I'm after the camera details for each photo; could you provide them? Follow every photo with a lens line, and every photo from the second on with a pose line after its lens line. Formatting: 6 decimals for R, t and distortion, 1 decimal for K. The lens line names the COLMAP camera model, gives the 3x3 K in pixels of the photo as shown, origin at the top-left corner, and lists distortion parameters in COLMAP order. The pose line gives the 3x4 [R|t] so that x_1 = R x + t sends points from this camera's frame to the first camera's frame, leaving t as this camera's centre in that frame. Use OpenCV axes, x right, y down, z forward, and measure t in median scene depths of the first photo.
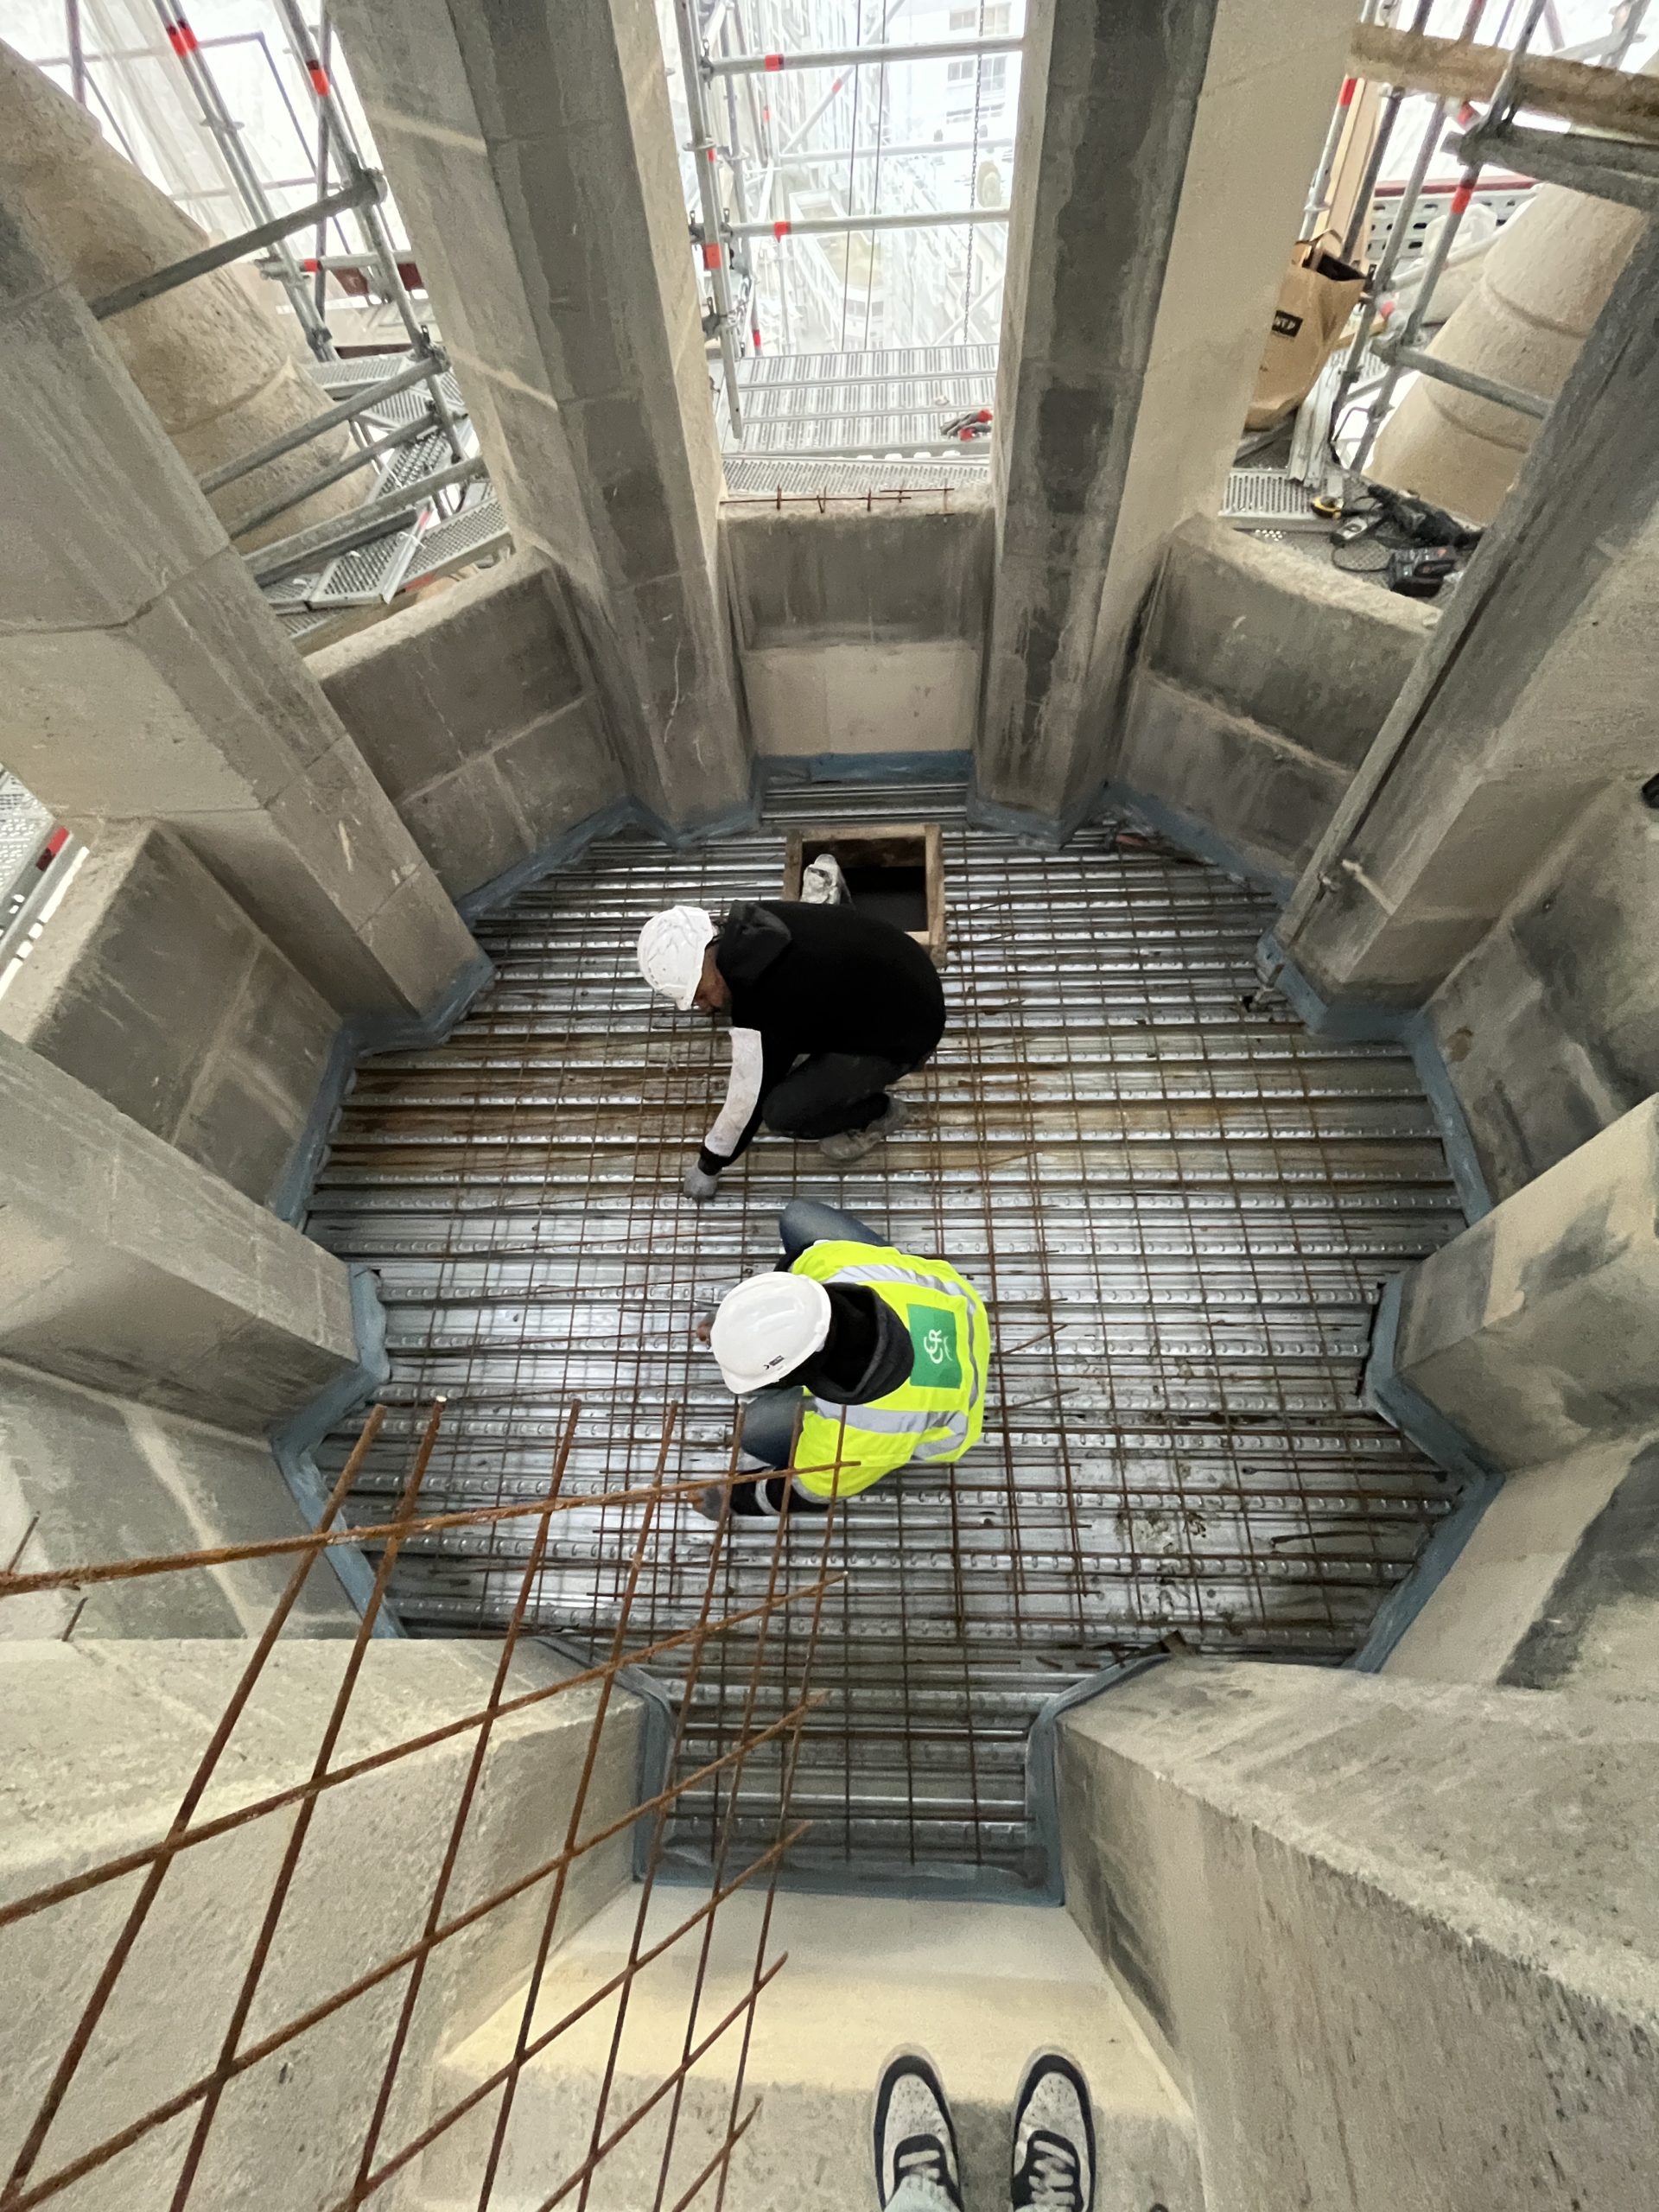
lens RADIAL K [[891.5, 0, 838.0], [0, 891.5, 1095.0], [0, 0, 1]] dist [-0.009842, 0.000845]
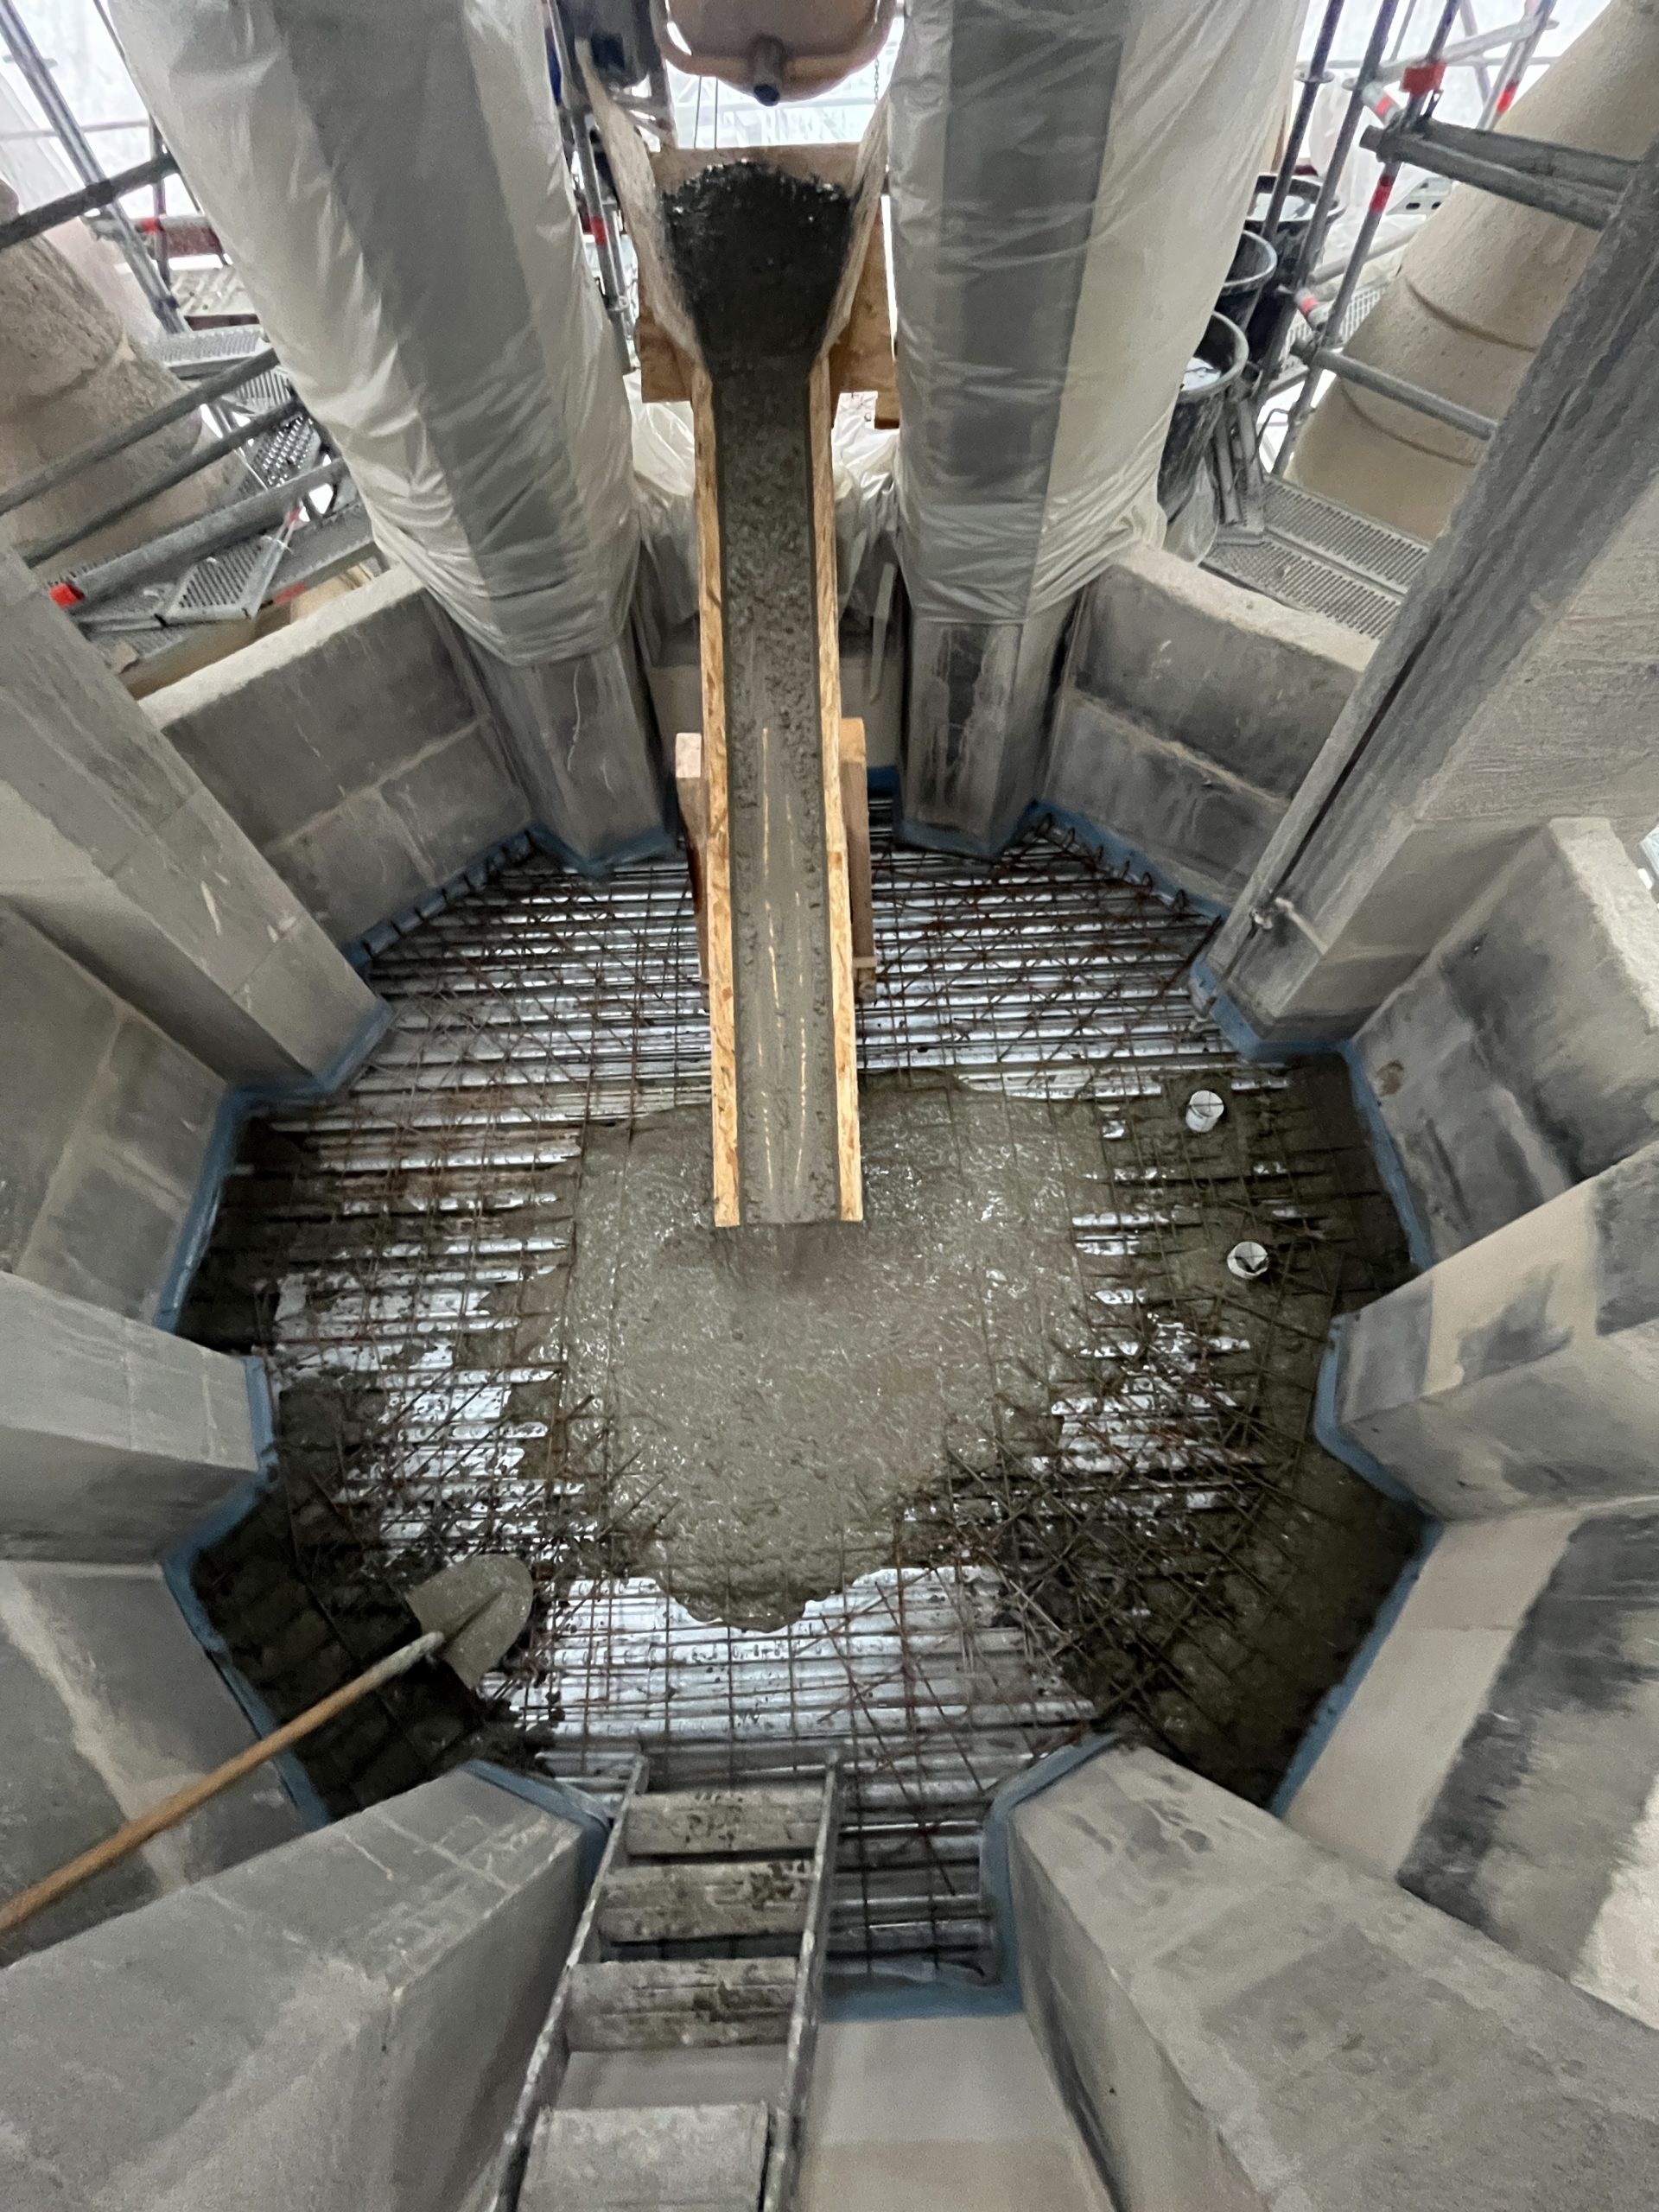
lens RADIAL K [[891.5, 0, 838.0], [0, 891.5, 1095.0], [0, 0, 1]] dist [-0.009842, 0.000845]
pose [[0.997246, -0.037864, 0.063772, 0.018271], [0.035657, 0.998737, 0.035391, -0.093696], [-0.065032, -0.033020, 0.997337, 0.046608]]
